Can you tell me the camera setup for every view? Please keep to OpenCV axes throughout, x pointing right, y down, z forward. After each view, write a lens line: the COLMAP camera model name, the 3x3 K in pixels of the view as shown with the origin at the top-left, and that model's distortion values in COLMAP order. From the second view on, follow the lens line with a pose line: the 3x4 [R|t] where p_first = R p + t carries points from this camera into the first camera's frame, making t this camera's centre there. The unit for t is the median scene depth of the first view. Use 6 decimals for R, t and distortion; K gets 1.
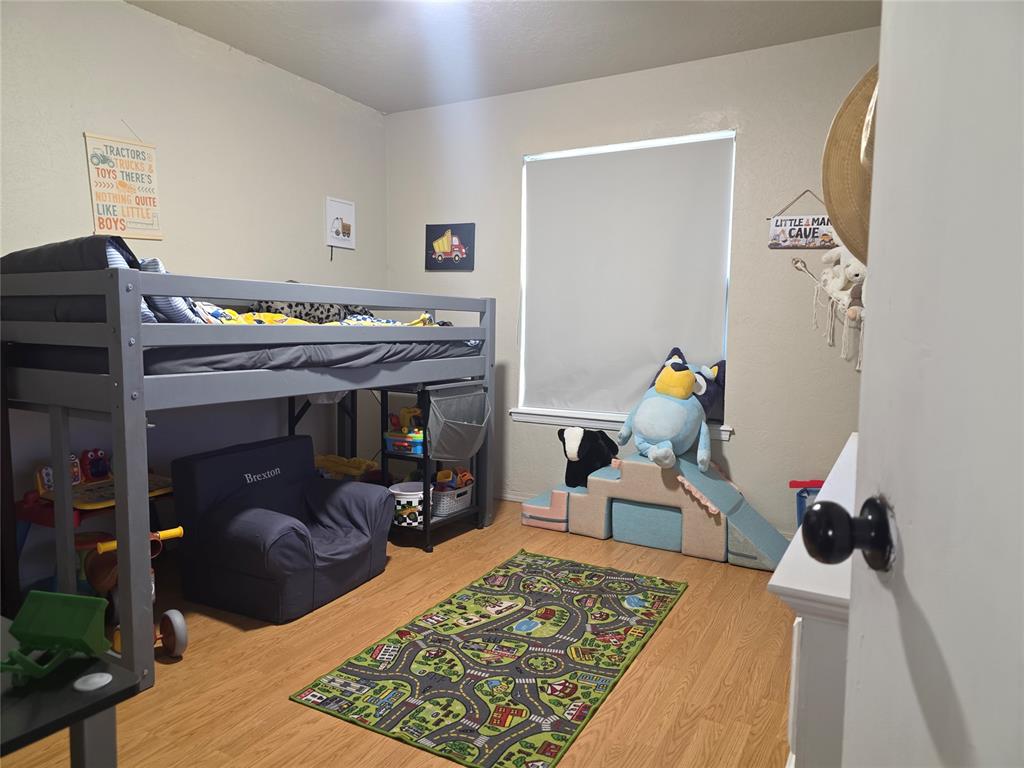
lens RADIAL K [[689.9, 0, 512.0], [0, 689.9, 381.9], [0, 0, 1]] dist [0.004318, 0.009622]
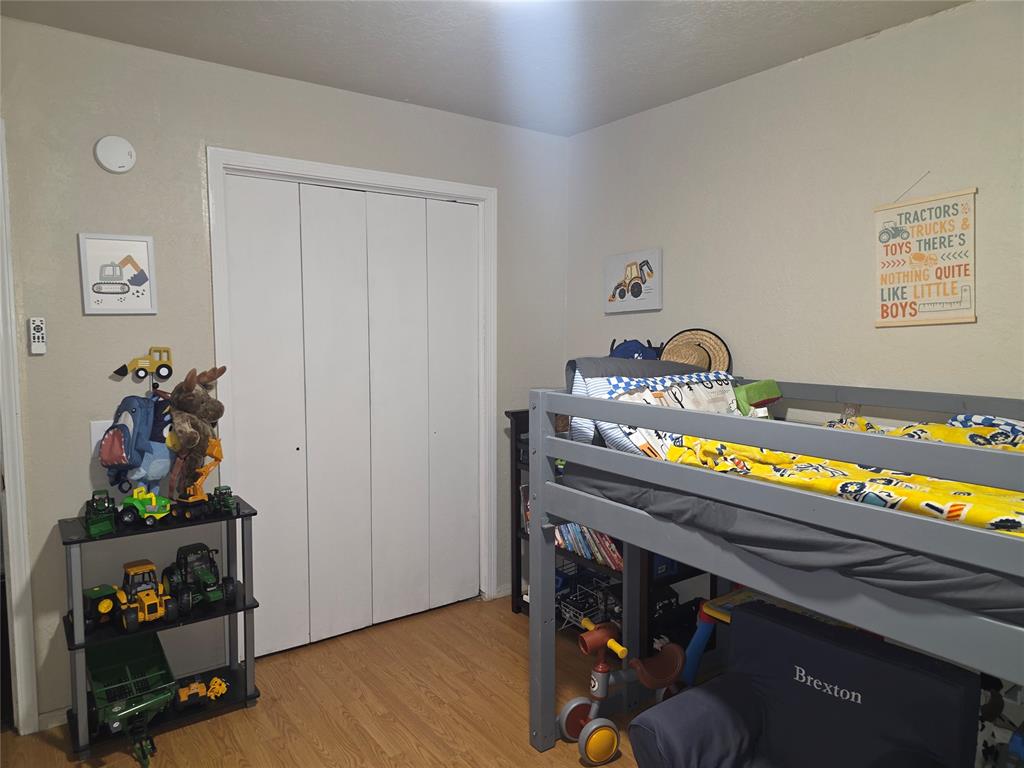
lens RADIAL K [[689.9, 0, 511.5], [0, 689.9, 384.8], [0, 0, 1]] dist [0.004318, 0.009622]
pose [[-0.420120, 0.060687, -0.905437, 0.342404], [-0.086528, 0.990536, 0.106539, -0.191638], [0.903334, 0.123105, -0.410893, 0.946582]]
